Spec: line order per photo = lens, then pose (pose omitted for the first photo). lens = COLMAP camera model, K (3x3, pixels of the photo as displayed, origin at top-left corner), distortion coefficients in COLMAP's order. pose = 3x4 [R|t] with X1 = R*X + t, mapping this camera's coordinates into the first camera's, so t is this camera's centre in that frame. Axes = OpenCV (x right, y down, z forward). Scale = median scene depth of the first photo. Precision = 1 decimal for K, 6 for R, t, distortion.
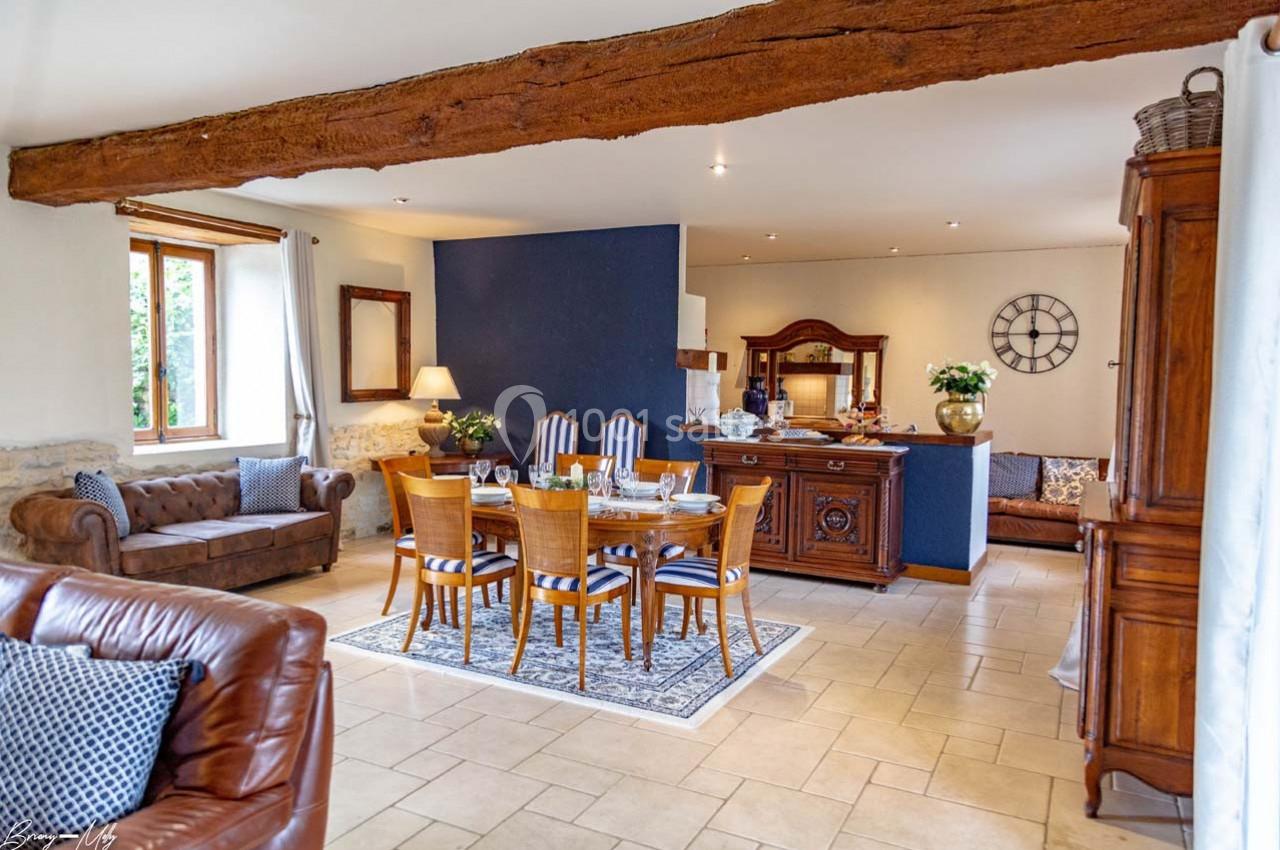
lens RADIAL K [[891.4, 0, 640.0], [0, 891.4, 425.0], [0, 0, 1]] dist [-0.003411, -0.000755]
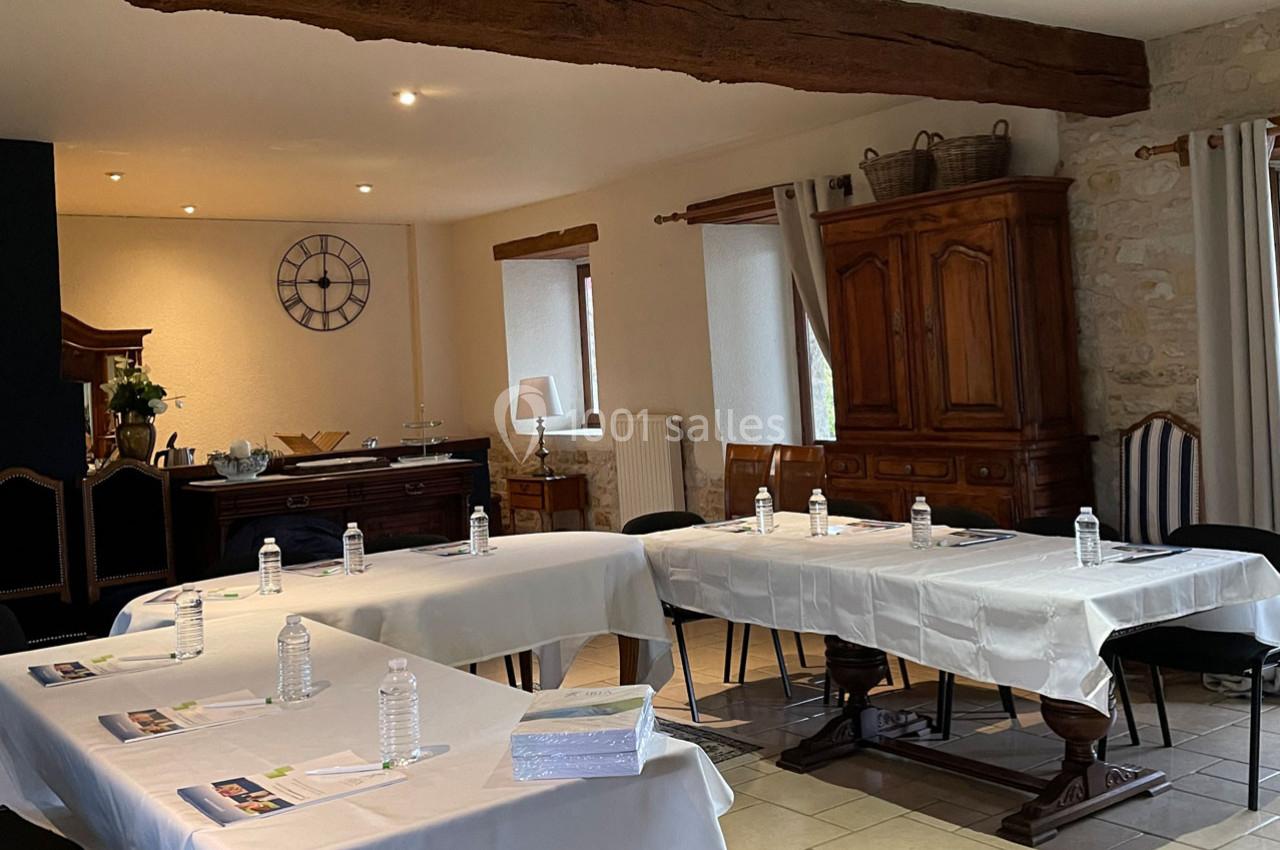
lens RADIAL K [[1276.6, 0, 640.0], [0, 1276.6, 425.0], [0, 0, 1]] dist [-0.011638, -0.009738]
pose [[0.418155, -0.101183, 0.902723, -0.503176], [0.067771, 0.994482, 0.080075, -0.046937], [-0.905844, 0.027695, 0.422705, 0.251866]]
